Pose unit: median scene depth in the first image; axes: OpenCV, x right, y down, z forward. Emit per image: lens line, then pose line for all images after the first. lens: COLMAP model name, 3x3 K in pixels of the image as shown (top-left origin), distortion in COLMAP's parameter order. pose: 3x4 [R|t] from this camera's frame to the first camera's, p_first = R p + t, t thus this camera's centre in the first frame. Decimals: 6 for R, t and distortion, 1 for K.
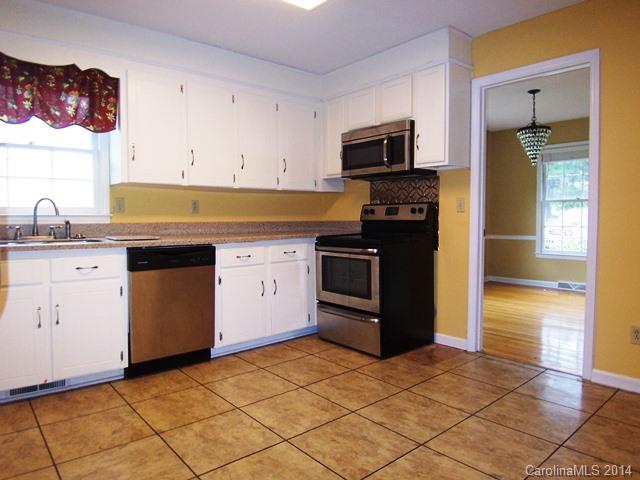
lens RADIAL K [[431.6, 0, 318.0], [0, 431.6, 237.7], [0, 0, 1]] dist [-0.003238, -0.050901]
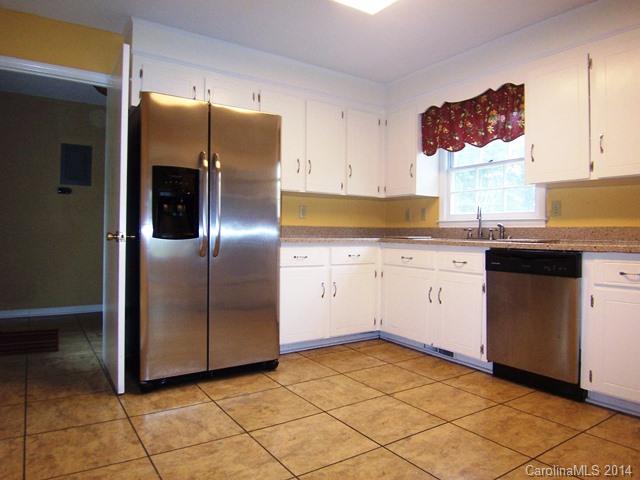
lens RADIAL K [[431.6, 0, 318.0], [0, 431.6, 237.7], [0, 0, 1]] dist [-0.003238, -0.050901]
pose [[-0.109726, 0.009069, -0.993920, 0.642560], [-0.061897, 0.997955, 0.015940, 0.007792], [0.992033, 0.063270, -0.108940, 0.690652]]
